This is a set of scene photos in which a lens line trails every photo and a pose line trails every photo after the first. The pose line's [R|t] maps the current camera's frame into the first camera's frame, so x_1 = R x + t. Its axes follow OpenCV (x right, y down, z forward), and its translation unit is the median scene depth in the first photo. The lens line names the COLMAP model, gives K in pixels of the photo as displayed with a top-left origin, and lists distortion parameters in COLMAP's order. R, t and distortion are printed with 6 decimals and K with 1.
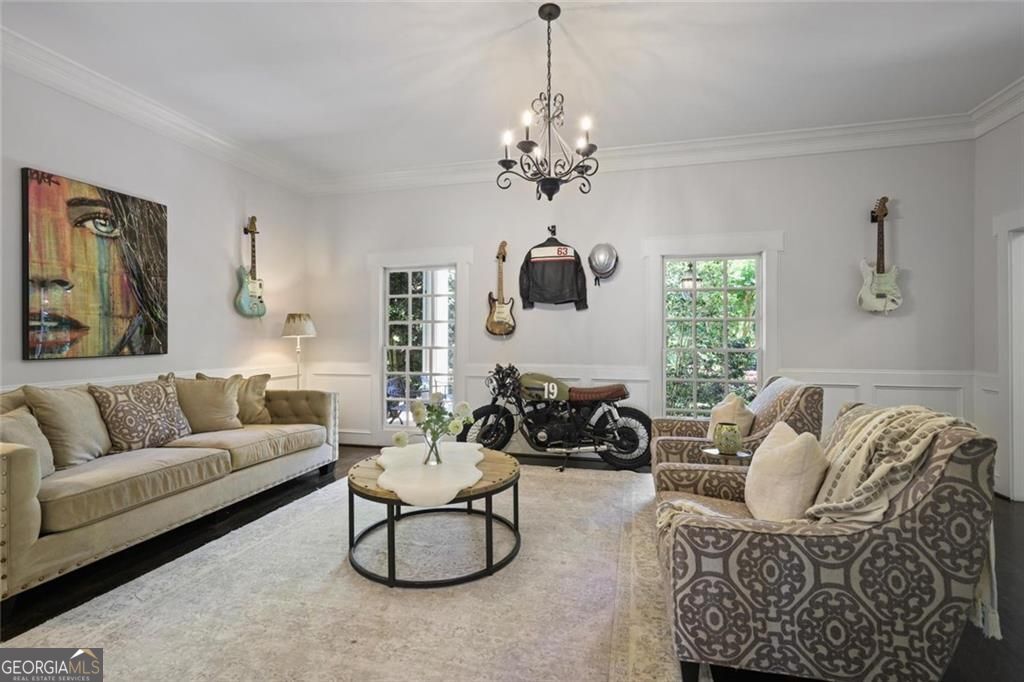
lens RADIAL K [[463.4, 0, 512.7], [0, 463.4, 337.8], [0, 0, 1]] dist [0.000704, 0.000020]
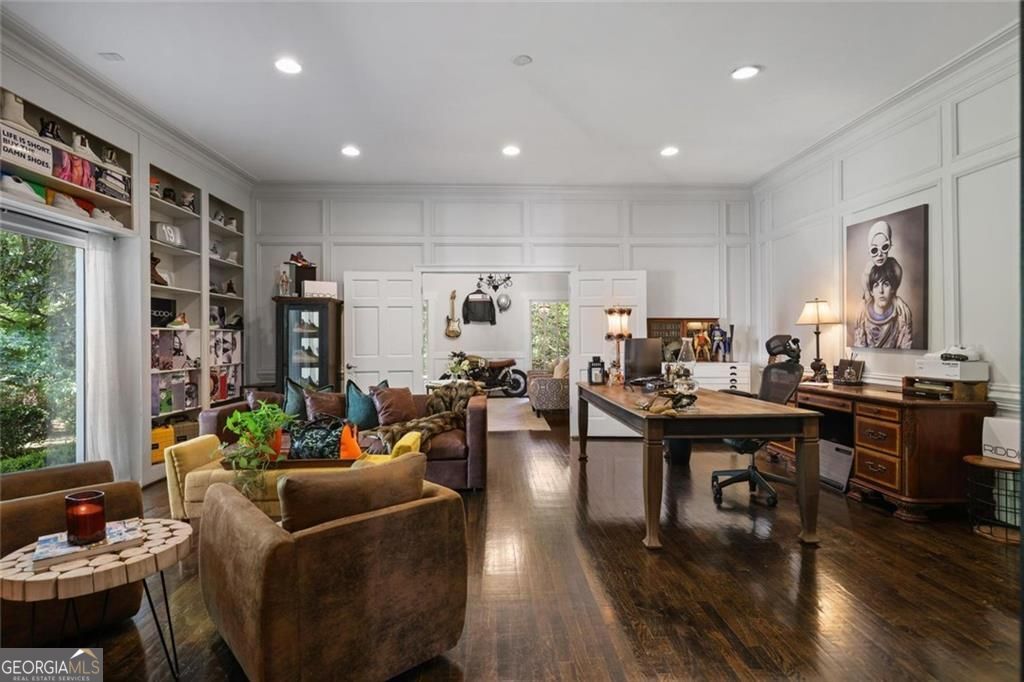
lens RADIAL K [[560.0, 0, 511.8], [0, 560.0, 339.4], [0, 0, 1]] dist [-0.000052, 0.000000]
pose [[0.960105, -0.003240, 0.279620, -0.474503], [0.002153, 0.999989, 0.004193, -0.006232], [-0.279630, -0.003424, 0.960102, -1.434704]]
